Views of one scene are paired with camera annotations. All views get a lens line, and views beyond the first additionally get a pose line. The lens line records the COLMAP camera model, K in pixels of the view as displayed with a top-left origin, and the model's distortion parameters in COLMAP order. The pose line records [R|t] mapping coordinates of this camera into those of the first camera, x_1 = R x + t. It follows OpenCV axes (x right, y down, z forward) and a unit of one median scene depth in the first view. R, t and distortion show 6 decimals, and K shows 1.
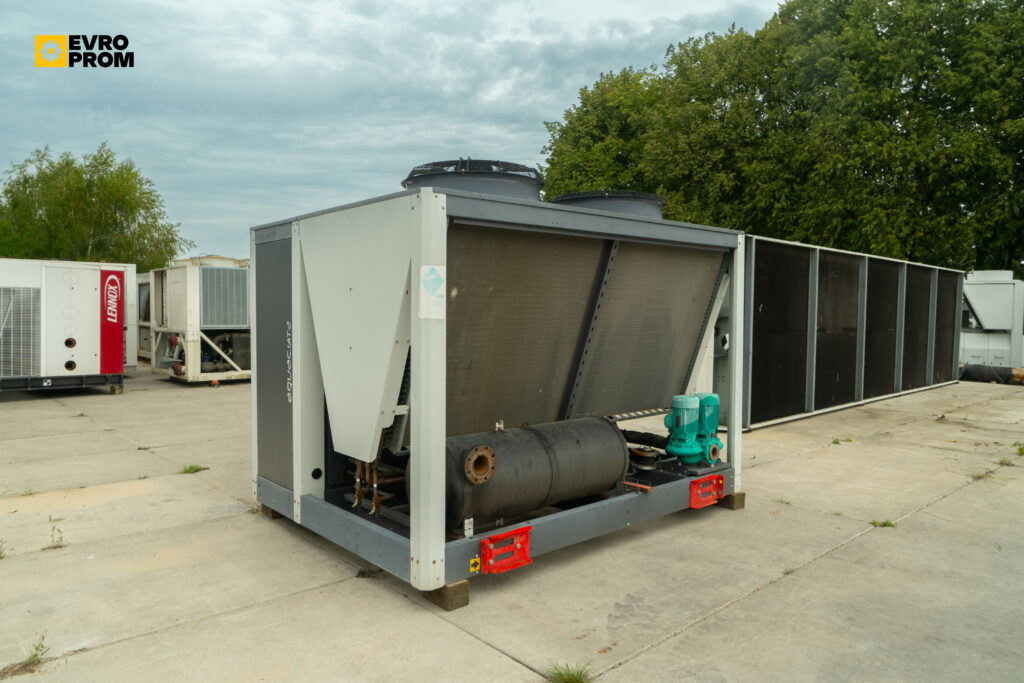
lens RADIAL K [[694.8, 0, 536.2], [0, 694.8, 340.7], [0, 0, 1]] dist [-0.019232, 0.001542]
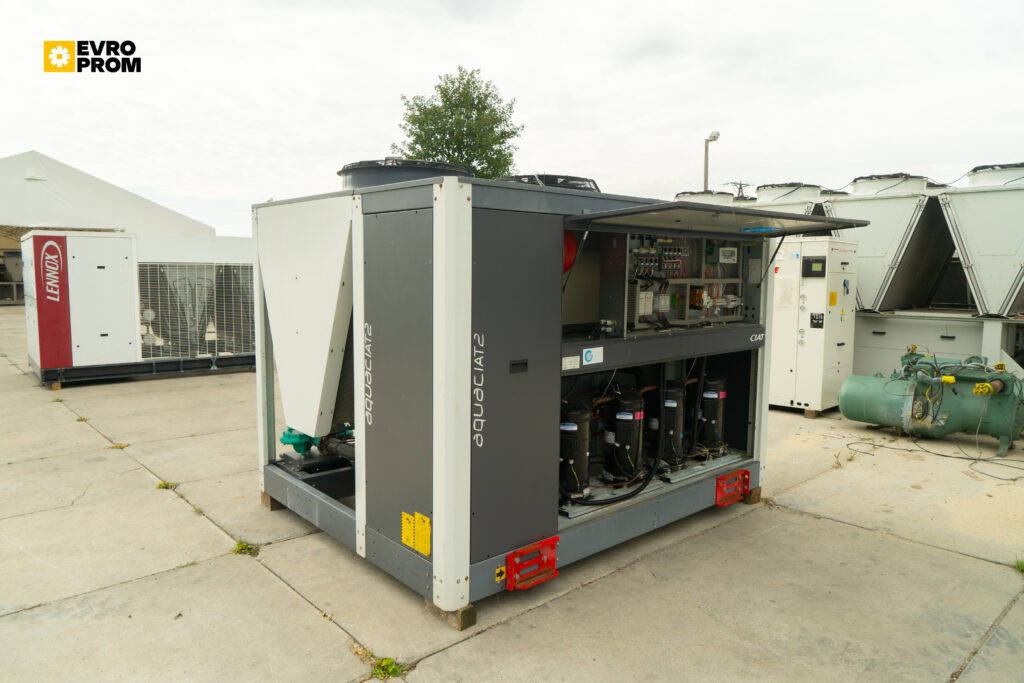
lens RADIAL K [[687.7, 0, 510.6], [0, 687.7, 343.0], [0, 0, 1]] dist [-0.022366, 0.001362]
pose [[-0.999523, -0.016712, 0.025972, -0.076402], [-0.012725, 0.989094, 0.146737, -0.146836], [-0.028141, 0.146336, -0.988835, 2.463891]]
